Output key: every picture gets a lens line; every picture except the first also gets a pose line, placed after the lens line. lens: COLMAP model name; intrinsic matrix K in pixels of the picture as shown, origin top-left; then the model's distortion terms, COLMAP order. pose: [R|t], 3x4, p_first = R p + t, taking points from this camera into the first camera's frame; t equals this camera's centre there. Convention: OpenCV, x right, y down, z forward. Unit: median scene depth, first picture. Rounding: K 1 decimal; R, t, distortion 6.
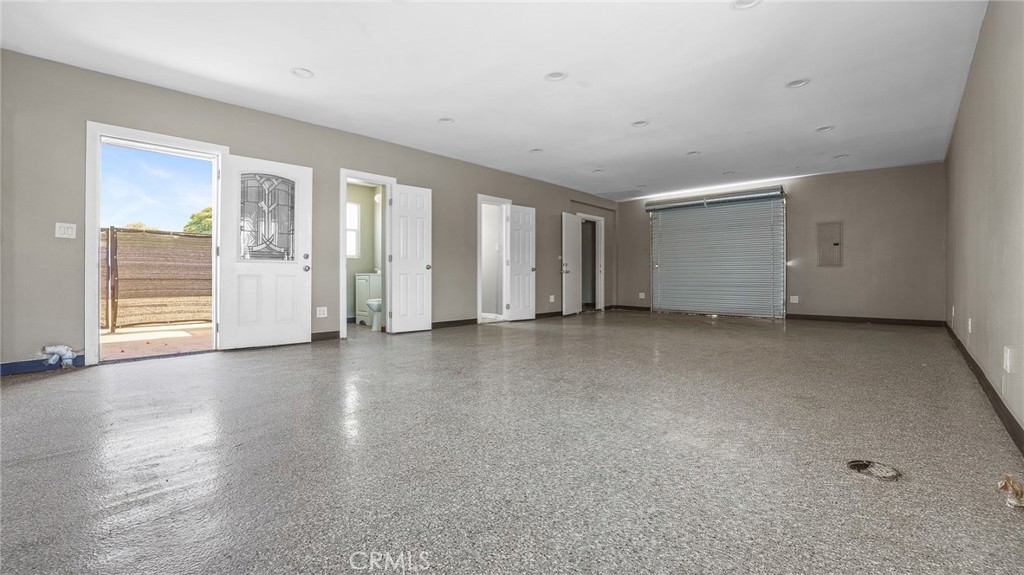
lens RADIAL K [[434.5, 0, 510.3], [0, 434.5, 275.3], [0, 0, 1]] dist [-0.025729, -0.000404]
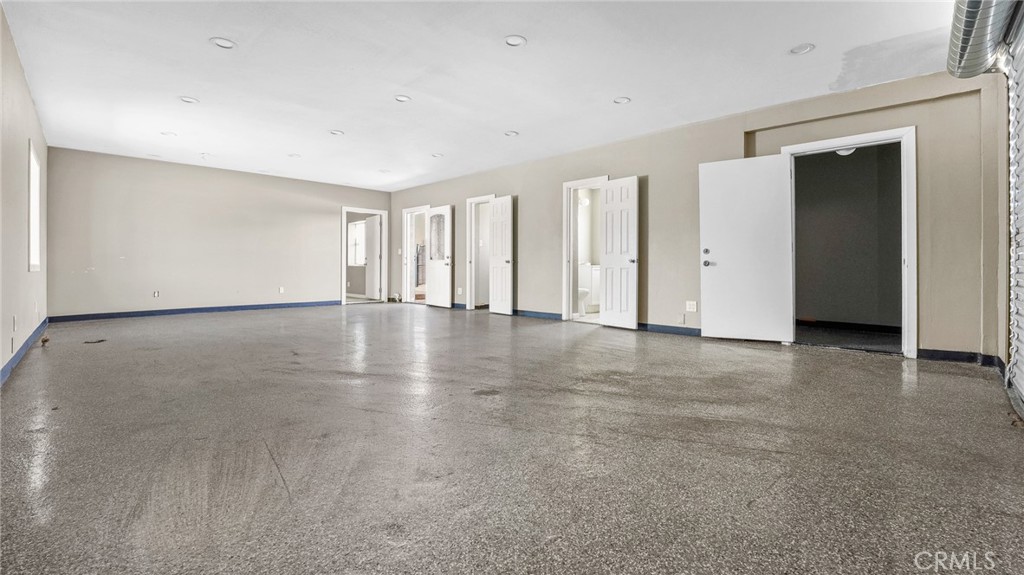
lens RADIAL K [[421.1, 0, 517.1], [0, 421.1, 285.5], [0, 0, 1]] dist [-0.022565, 0.000082]
pose [[-0.001411, 0.037530, -0.999295, 0.783398], [-0.006132, 0.999276, 0.037538, 0.001865], [0.999980, 0.006181, -0.001180, 0.829474]]
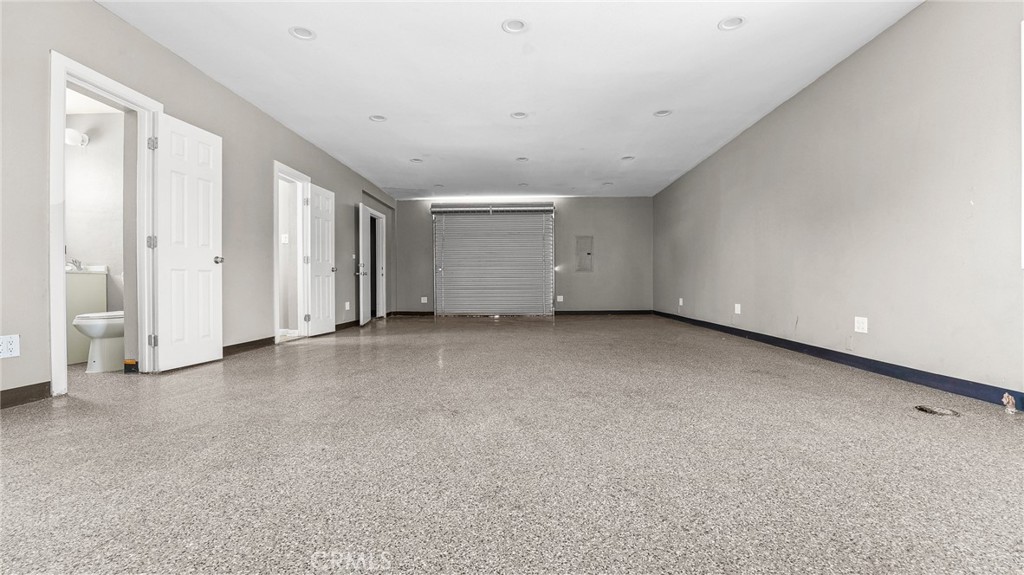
lens RADIAL K [[421.1, 0, 517.1], [0, 421.1, 285.5], [0, 0, 1]] dist [-0.022565, 0.000082]
pose [[0.742500, -0.005845, 0.669821, -0.219499], [0.003252, 0.999982, 0.005120, 0.013213], [-0.669839, -0.001623, 0.742505, 0.211842]]
